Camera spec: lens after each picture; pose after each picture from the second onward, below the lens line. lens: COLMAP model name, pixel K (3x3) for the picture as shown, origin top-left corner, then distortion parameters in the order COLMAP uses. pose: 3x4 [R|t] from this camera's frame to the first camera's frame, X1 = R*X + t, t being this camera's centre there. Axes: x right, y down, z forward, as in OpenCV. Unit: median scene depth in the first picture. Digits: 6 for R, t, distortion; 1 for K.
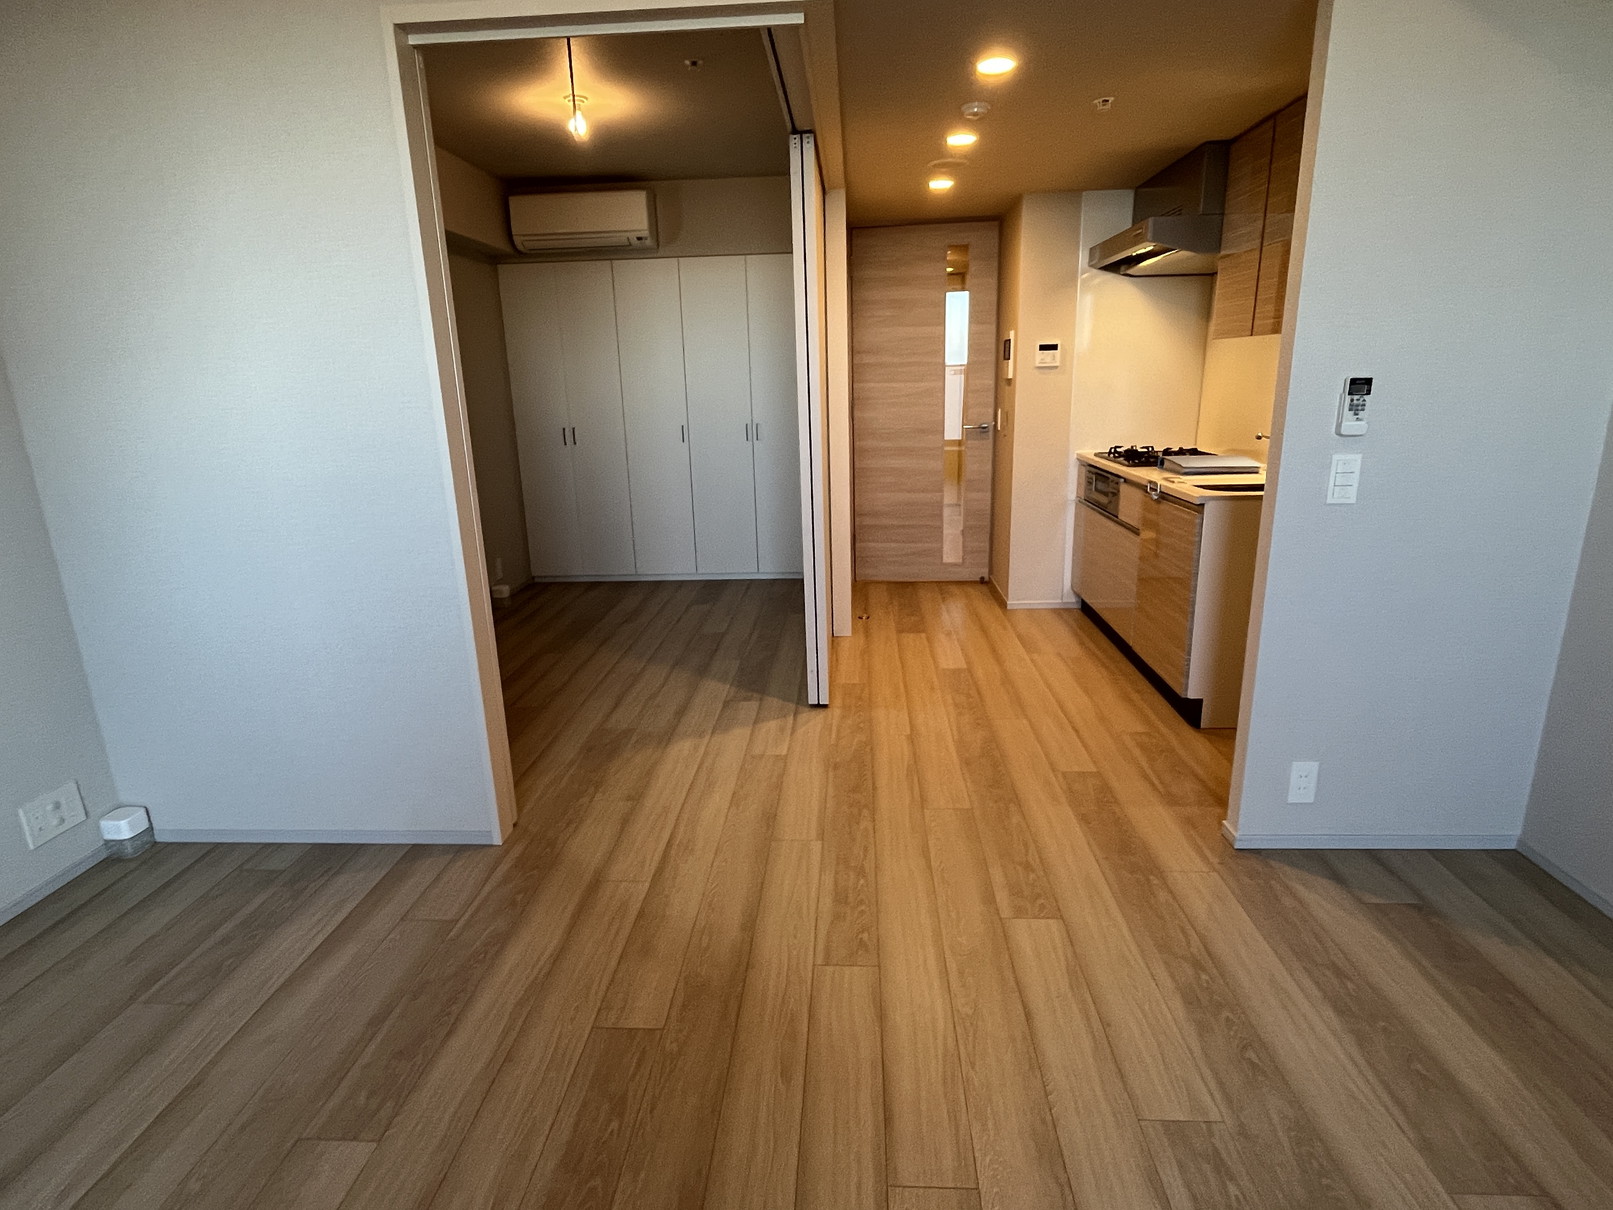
lens RADIAL K [[864.1, 0, 802.6], [0, 864.1, 601.3], [0, 0, 1]] dist [-0.001285, -0.002802]
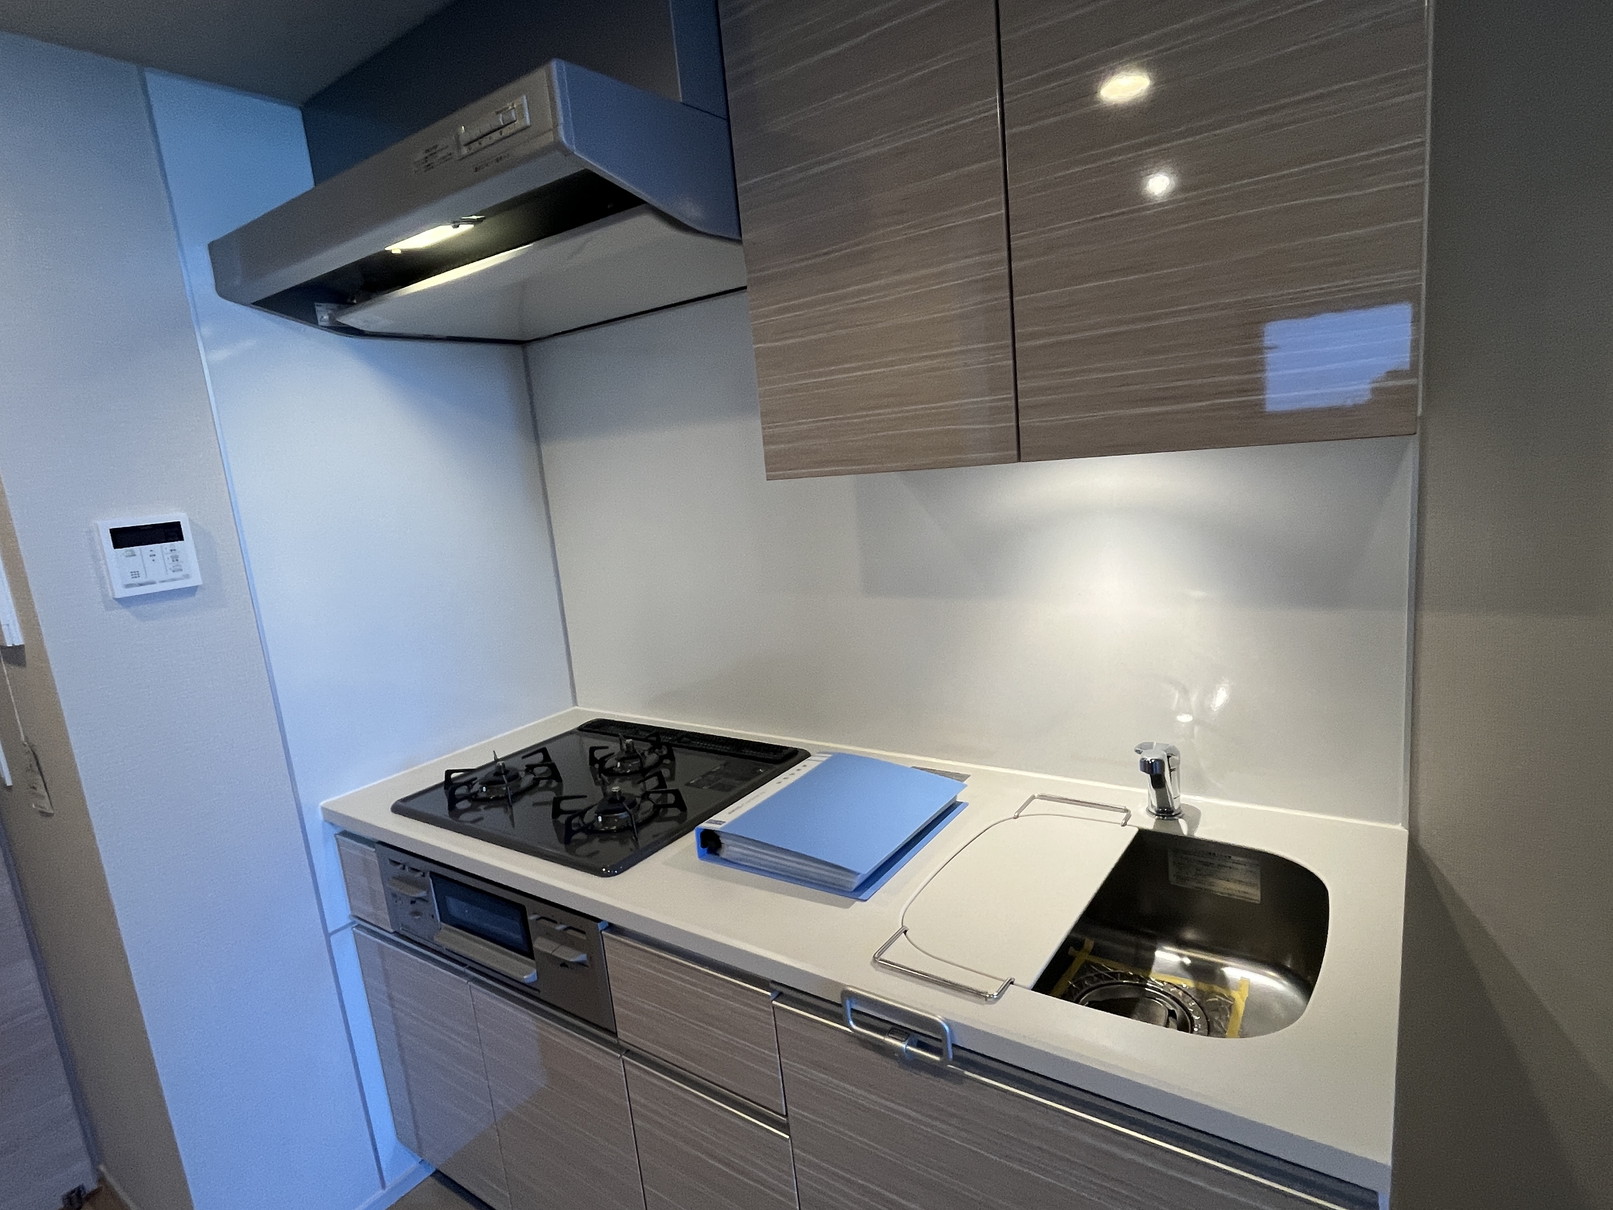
lens RADIAL K [[864.1, 0, 815.2], [0, 864.1, 612.0], [0, 0, 1]] dist [-0.001285, -0.002802]
pose [[0.528019, -0.178754, 0.830207, 0.149318], [0.293932, 0.955641, 0.018819, -0.202935], [-0.796744, 0.234087, 0.557138, 0.643326]]
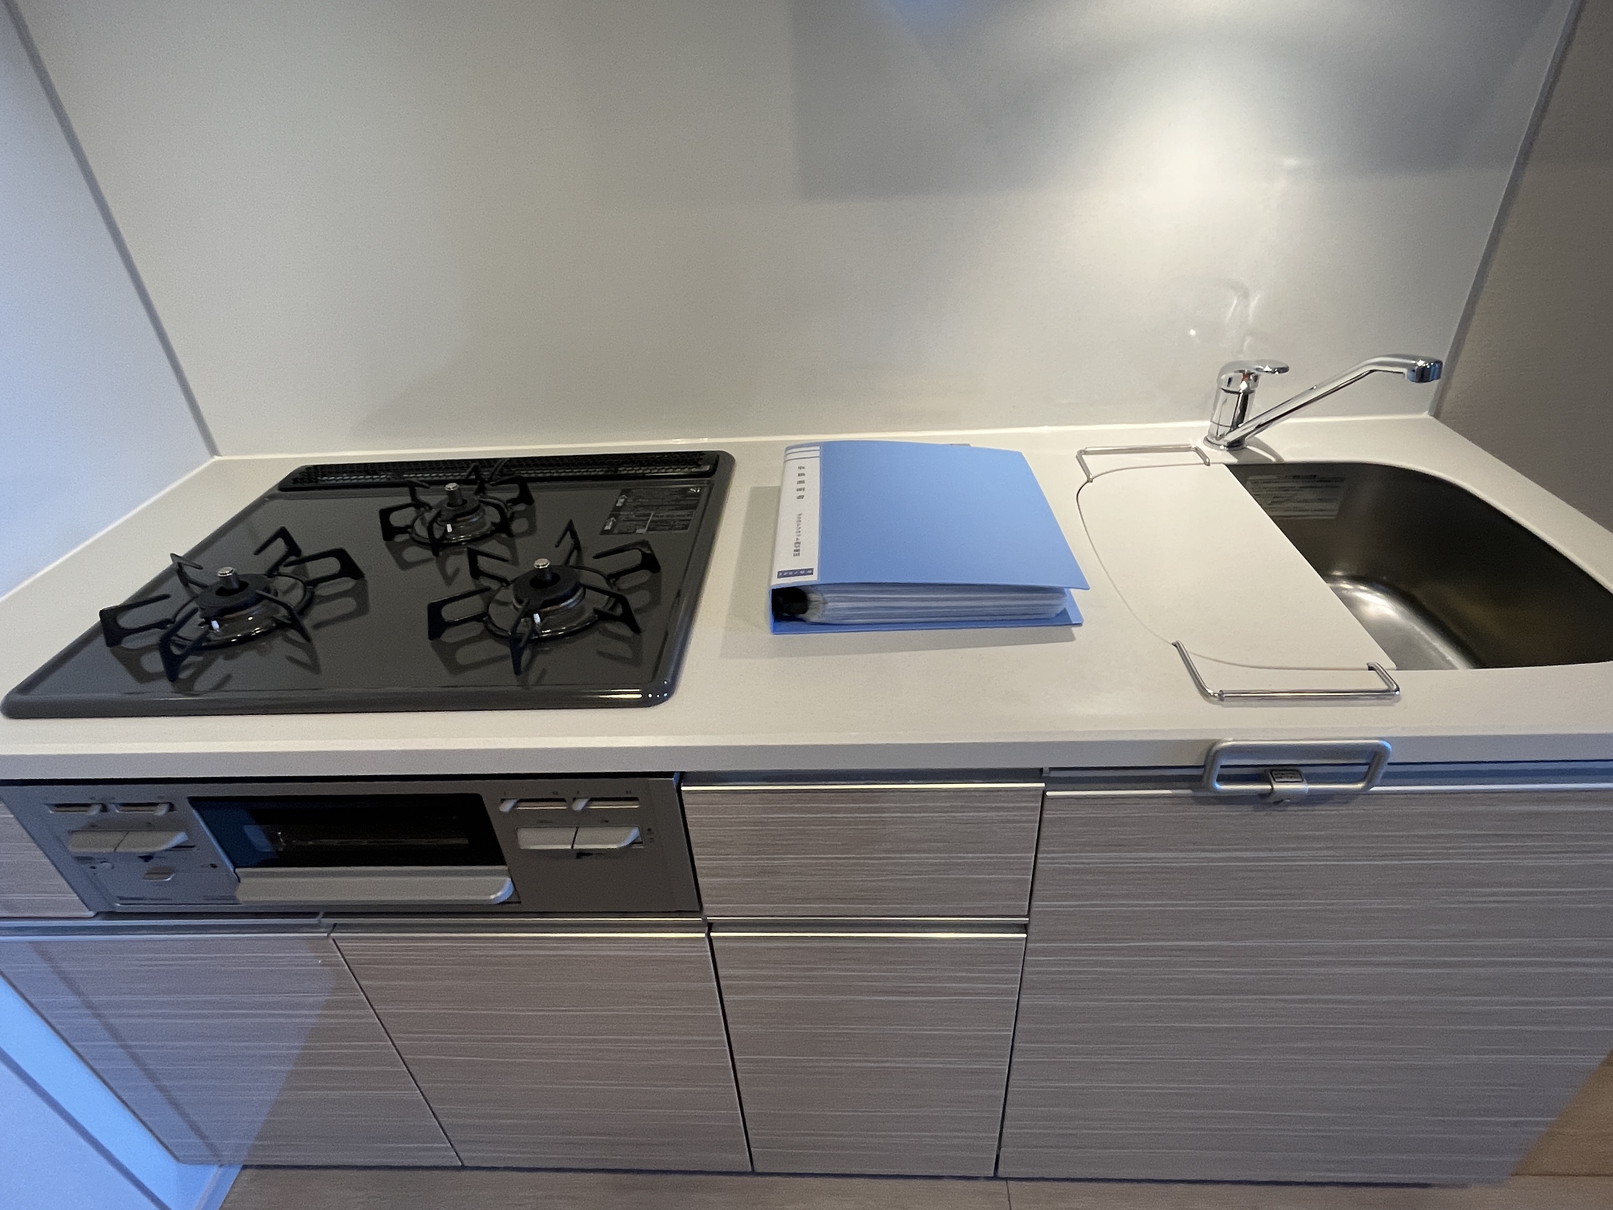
lens RADIAL K [[864.1, 0, 801.3], [0, 864.1, 617.8], [0, 0, 1]] dist [-0.001285, -0.002802]
pose [[-0.021318, -0.526726, 0.849768, 0.198028], [0.305589, 0.805850, 0.507170, -0.223201], [-0.951925, 0.270492, 0.143783, 0.815028]]
